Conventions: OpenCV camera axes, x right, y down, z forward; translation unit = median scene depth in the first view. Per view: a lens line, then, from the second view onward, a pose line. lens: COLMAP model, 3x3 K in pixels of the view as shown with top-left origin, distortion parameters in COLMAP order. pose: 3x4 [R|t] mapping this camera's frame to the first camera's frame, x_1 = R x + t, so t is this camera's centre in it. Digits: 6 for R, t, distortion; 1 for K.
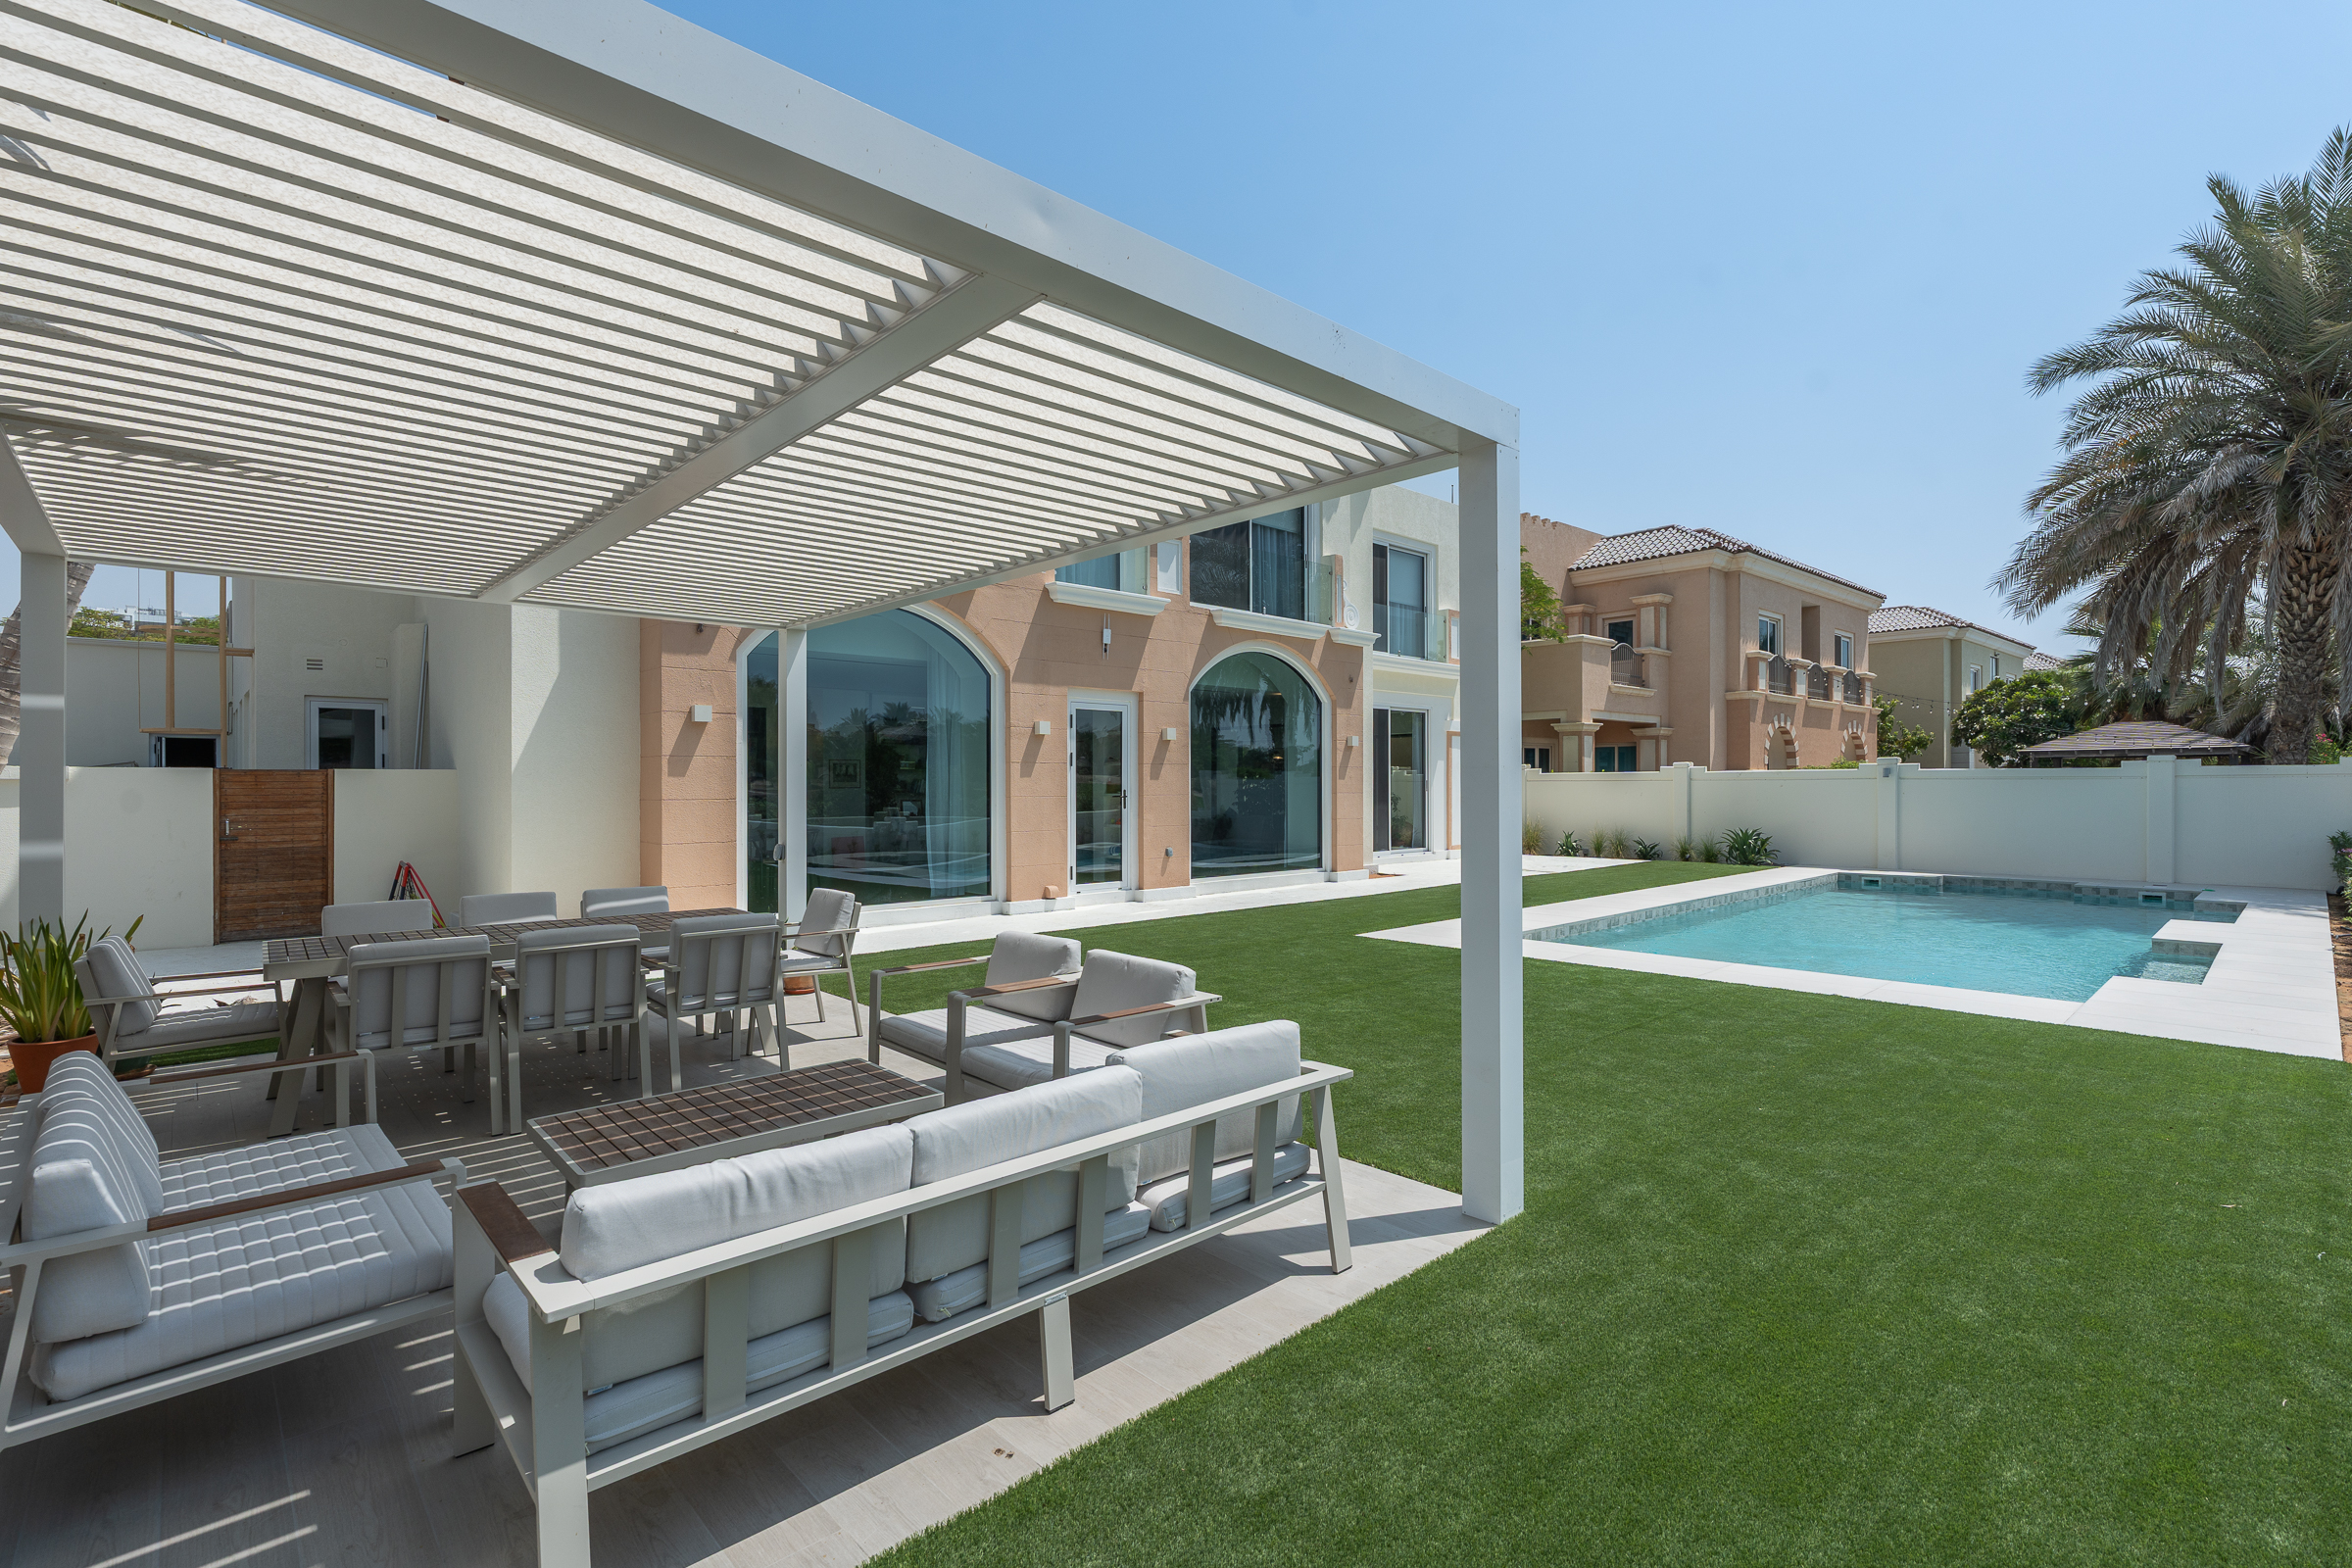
lens RADIAL K [[1074.5, 0, 1174.8], [0, 1074.5, 787.9], [0, 0, 1]] dist [-0.005204, 0.001648]
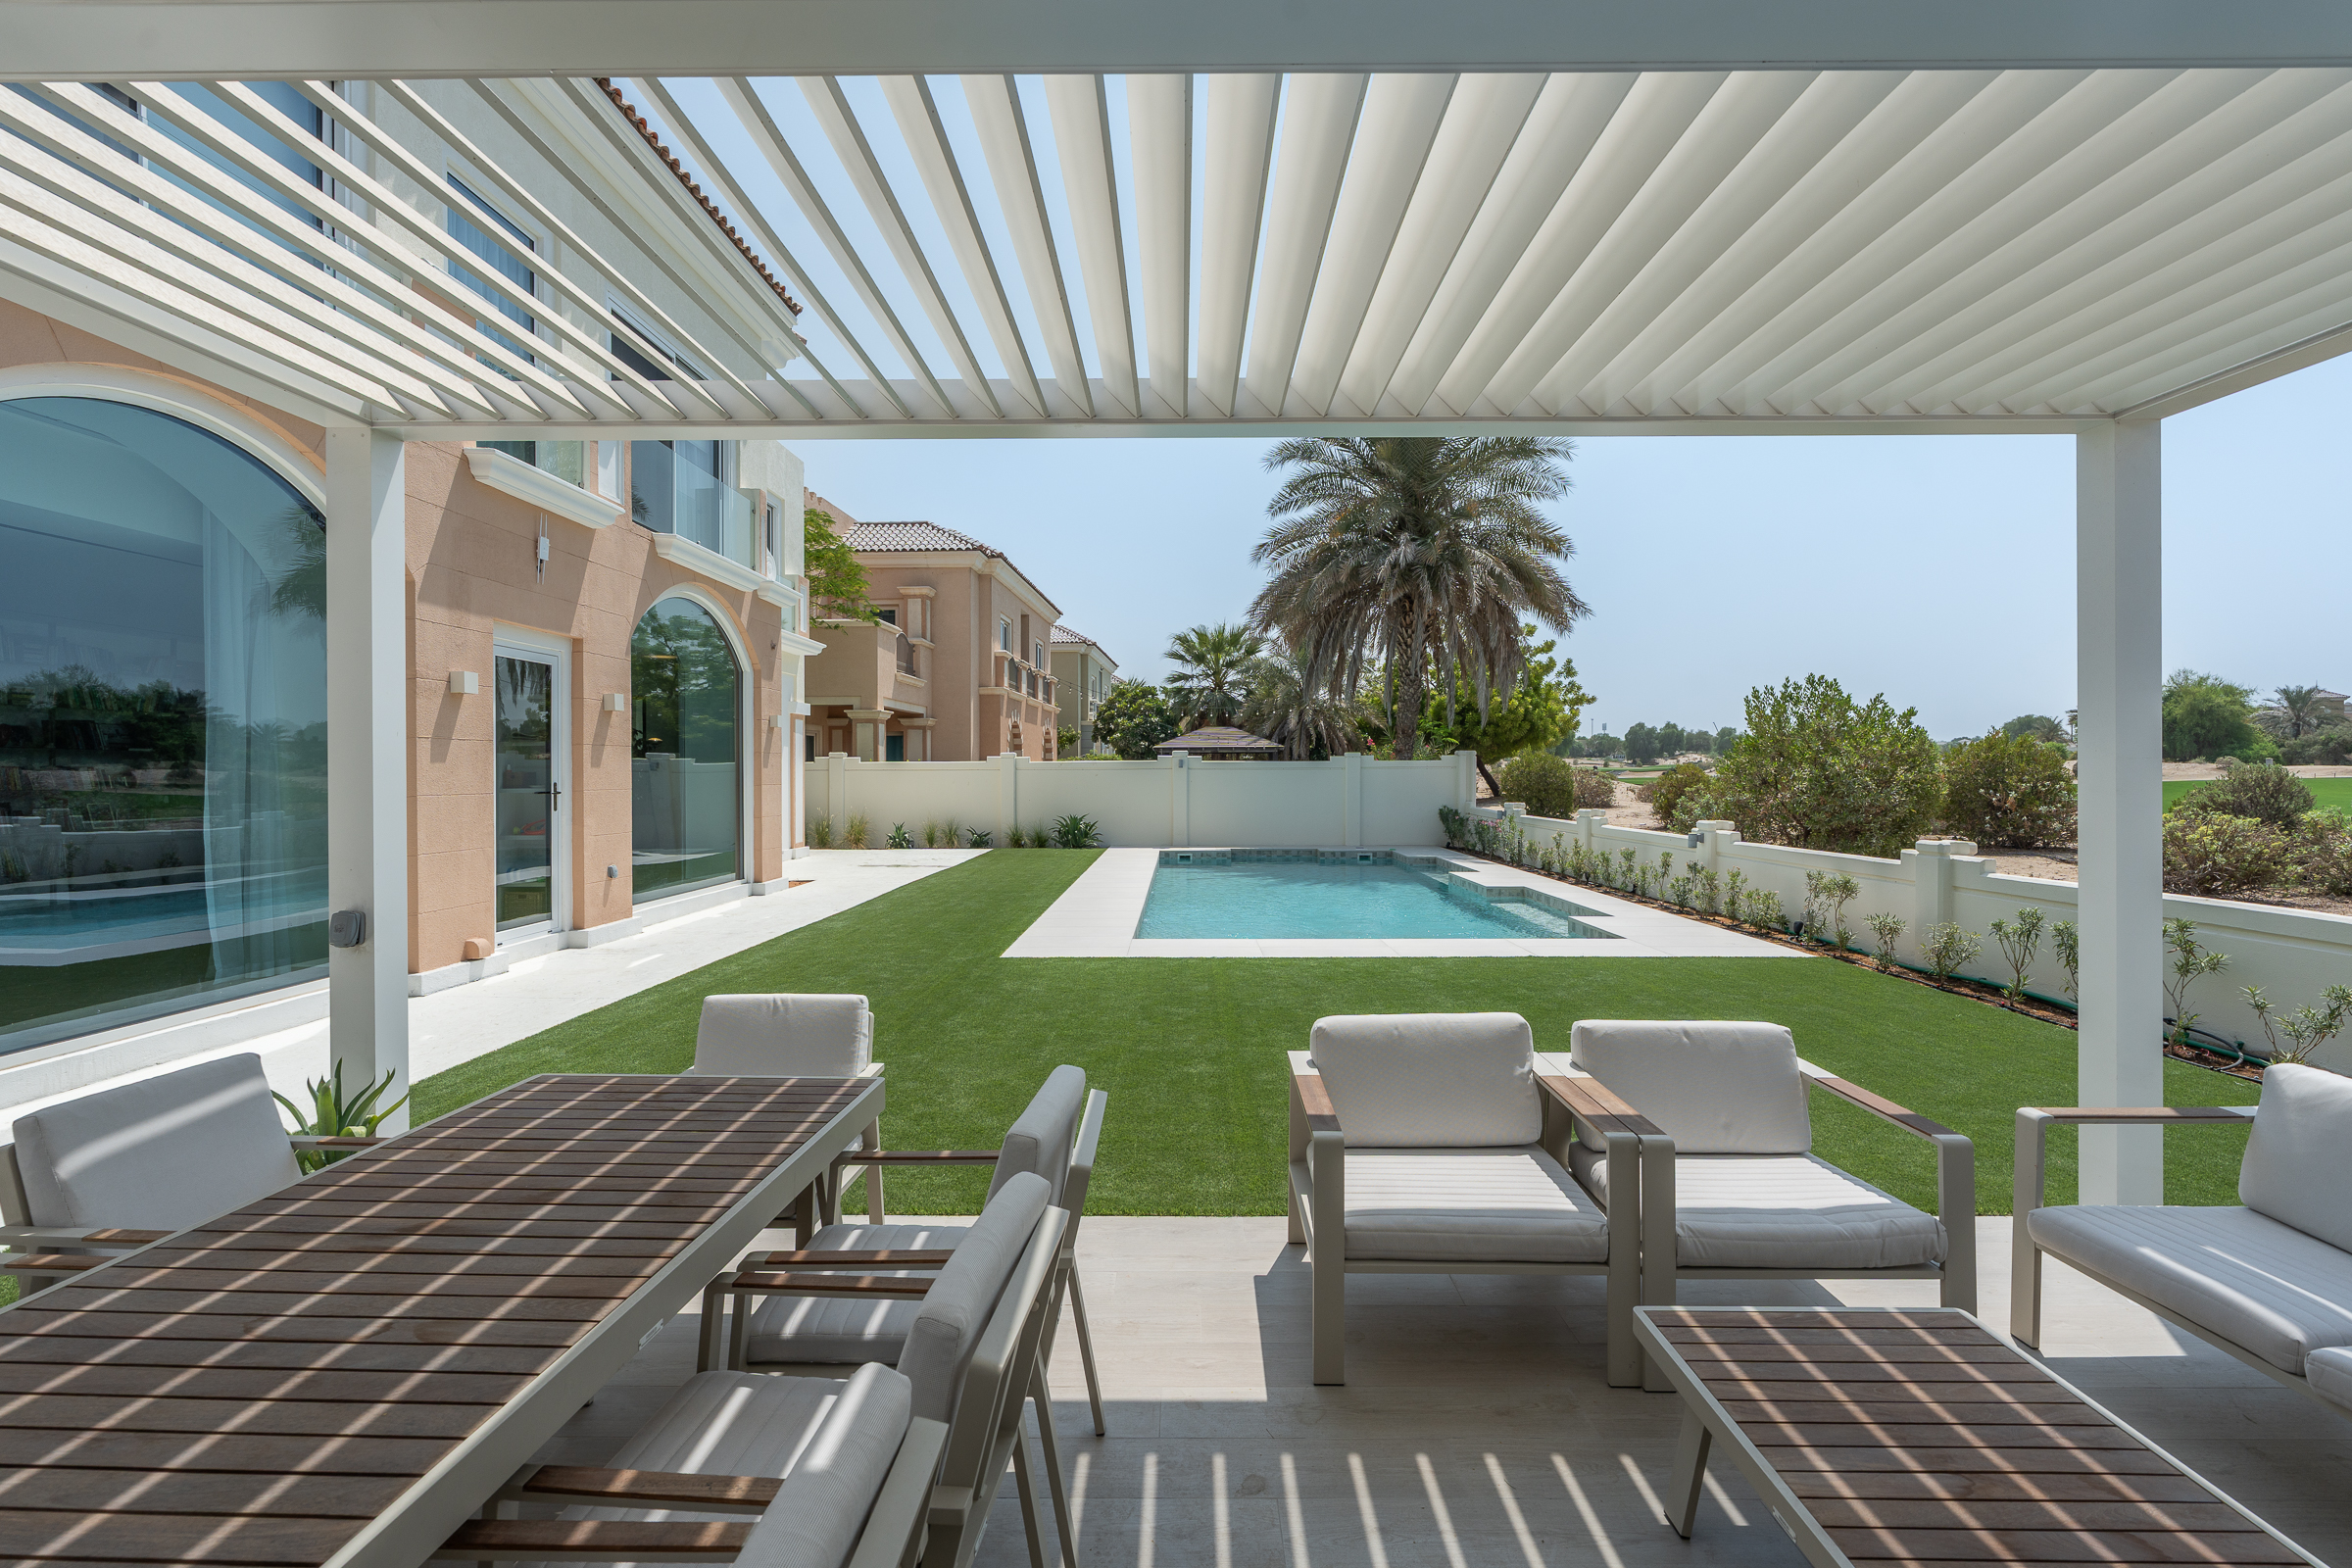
lens RADIAL K [[1074.5, 0, 1168.7], [0, 1074.5, 778.4], [0, 0, 1]] dist [-0.005204, 0.001648]
pose [[0.686318, -0.003263, 0.727294, -0.145836], [0.002019, 0.999995, 0.002582, -0.000836], [-0.727298, -0.000303, 0.686321, 0.143449]]
